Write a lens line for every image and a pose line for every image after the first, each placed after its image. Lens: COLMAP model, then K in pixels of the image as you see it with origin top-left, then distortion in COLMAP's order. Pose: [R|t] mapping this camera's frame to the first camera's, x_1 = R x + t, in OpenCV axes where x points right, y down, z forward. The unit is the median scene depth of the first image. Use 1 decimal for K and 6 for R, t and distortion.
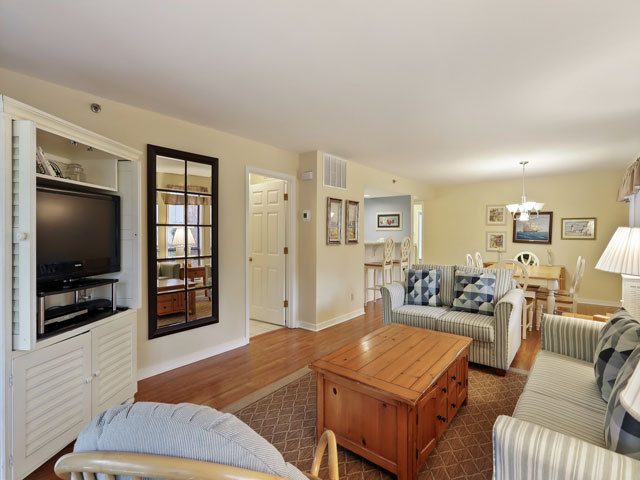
lens RADIAL K [[313.5, 0, 315.3], [0, 313.5, 243.3], [0, 0, 1]] dist [-0.000497, -0.000063]
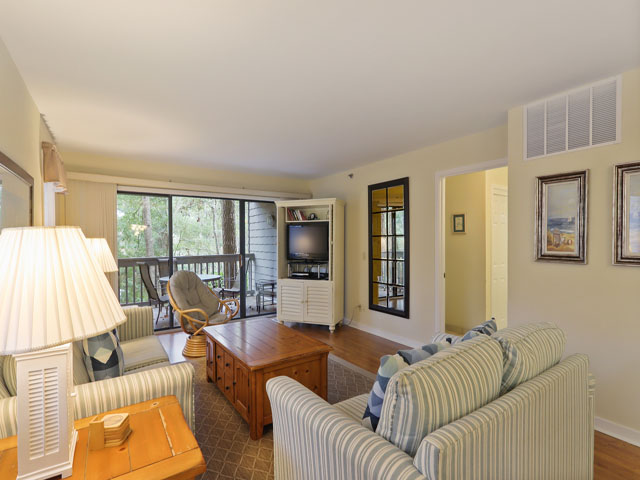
lens RADIAL K [[313.5, 0, 315.3], [0, 313.5, 243.3], [0, 0, 1]] dist [-0.000497, -0.000063]
pose [[-0.280257, 0.010090, -0.959872, 0.915712], [-0.019354, 0.999682, 0.016160, -0.036954], [0.959730, 0.023106, -0.279973, 1.016533]]
